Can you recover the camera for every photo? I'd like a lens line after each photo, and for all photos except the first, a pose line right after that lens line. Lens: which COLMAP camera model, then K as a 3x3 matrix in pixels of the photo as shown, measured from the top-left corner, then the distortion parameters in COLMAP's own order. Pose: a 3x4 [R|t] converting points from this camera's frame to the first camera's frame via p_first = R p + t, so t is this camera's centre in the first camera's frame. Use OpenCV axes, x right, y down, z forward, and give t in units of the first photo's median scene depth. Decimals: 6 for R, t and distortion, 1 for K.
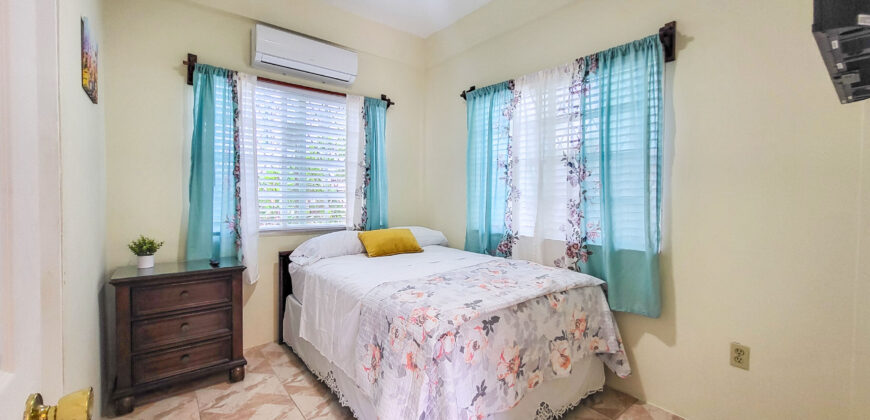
lens RADIAL K [[362.7, 0, 430.0], [0, 362.7, 202.8], [0, 0, 1]] dist [0.002377, -0.000113]
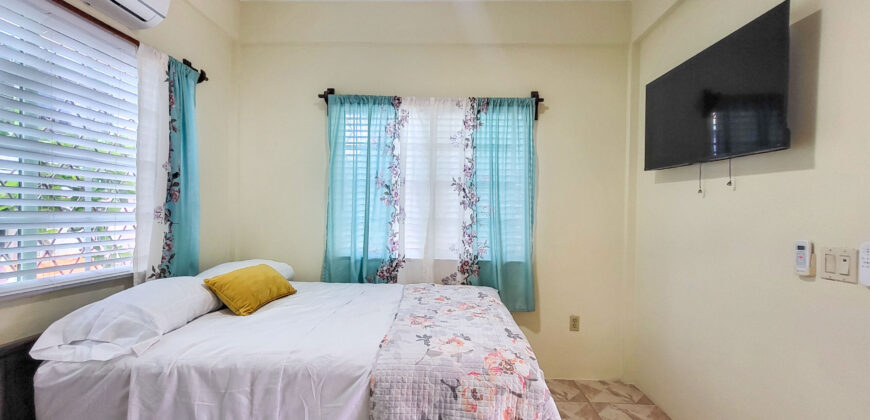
lens RADIAL K [[362.7, 0, 434.2], [0, 362.7, 212.5], [0, 0, 1]] dist [0.002377, -0.000113]
pose [[0.621536, 0.001373, 0.783384, -0.521584], [0.007831, 0.999938, -0.007965, -0.028097], [-0.783346, 0.011085, 0.621487, 0.373403]]
